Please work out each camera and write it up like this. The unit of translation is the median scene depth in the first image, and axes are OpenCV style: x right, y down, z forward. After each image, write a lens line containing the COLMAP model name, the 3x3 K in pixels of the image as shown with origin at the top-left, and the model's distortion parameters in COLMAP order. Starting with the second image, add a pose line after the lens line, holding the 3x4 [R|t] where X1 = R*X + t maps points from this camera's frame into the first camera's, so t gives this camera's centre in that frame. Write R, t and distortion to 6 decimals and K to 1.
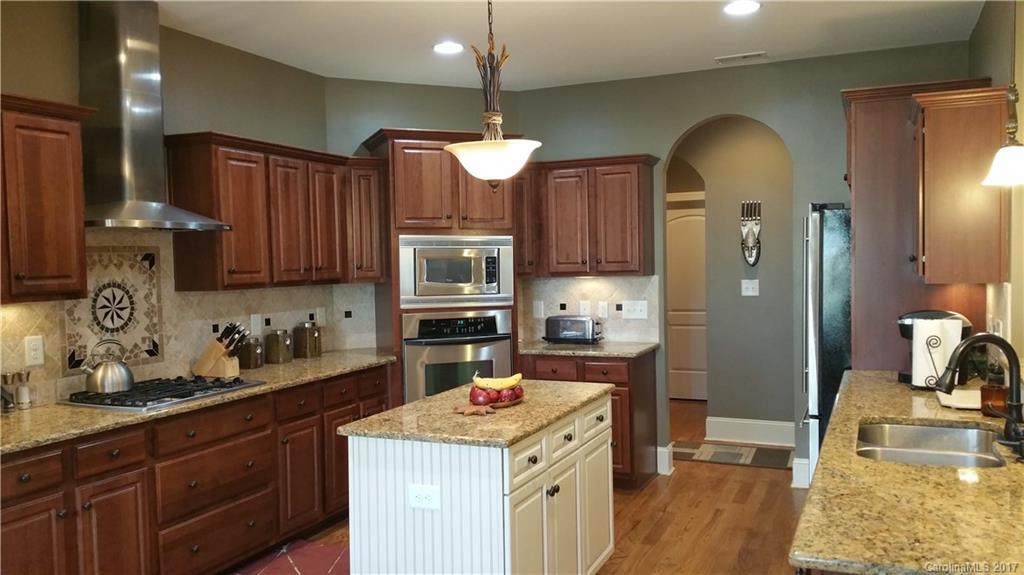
lens RADIAL K [[829.4, 0, 512.0], [0, 829.4, 287.5], [0, 0, 1]] dist [0.143301, -0.254673]
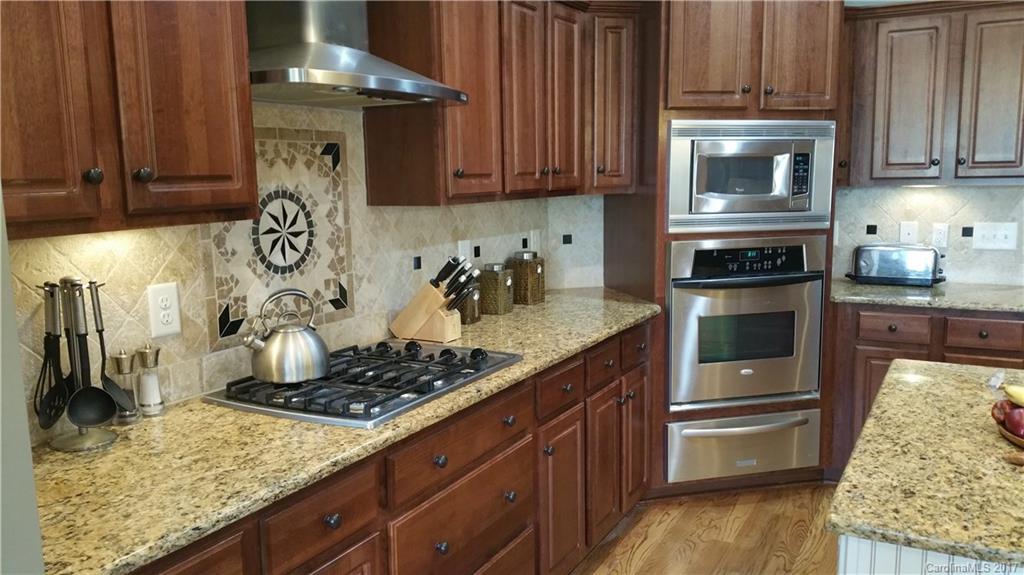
lens RADIAL K [[832.6, 0, 512.0], [0, 832.6, 287.5], [0, 0, 1]] dist [0.199087, -0.453949]
pose [[0.996395, 0.015270, -0.083450, -0.244063], [-0.006454, 0.994461, 0.104909, -0.001145], [0.084590, -0.103992, 0.990974, 0.390461]]
